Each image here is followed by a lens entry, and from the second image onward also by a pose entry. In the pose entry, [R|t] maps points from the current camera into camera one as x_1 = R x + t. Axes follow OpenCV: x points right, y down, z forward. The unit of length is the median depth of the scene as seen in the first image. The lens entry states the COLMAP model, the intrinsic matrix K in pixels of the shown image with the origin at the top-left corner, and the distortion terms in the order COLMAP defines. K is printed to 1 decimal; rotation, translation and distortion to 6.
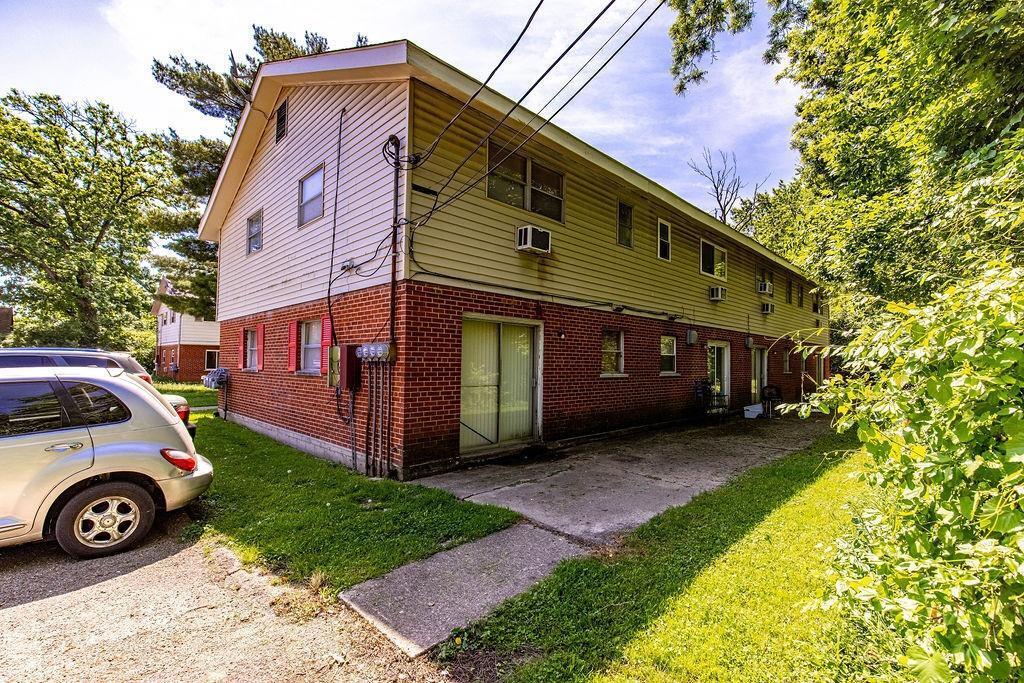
lens RADIAL K [[456.9, 0, 504.8], [0, 456.9, 345.8], [0, 0, 1]] dist [0.003446, -0.000037]
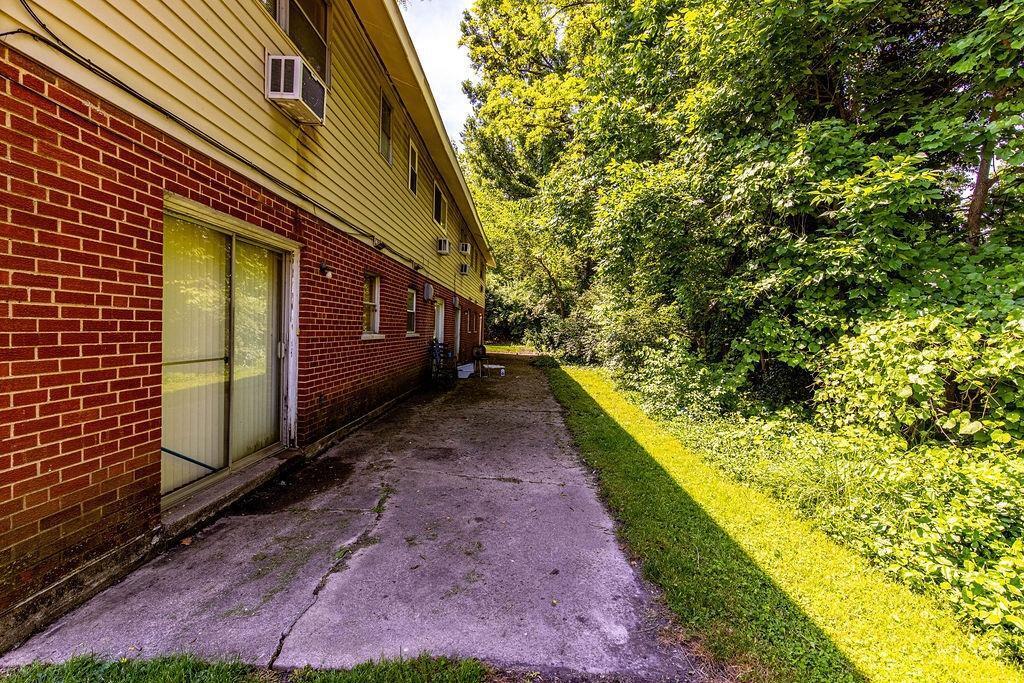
lens RADIAL K [[456.9, 0, 504.8], [0, 456.9, 345.8], [0, 0, 1]] dist [0.003446, -0.000037]
pose [[0.722563, -0.017382, 0.691086, -0.159245], [-0.045302, 0.996344, 0.072426, 0.024084], [-0.689819, -0.083640, 0.719134, 0.462688]]
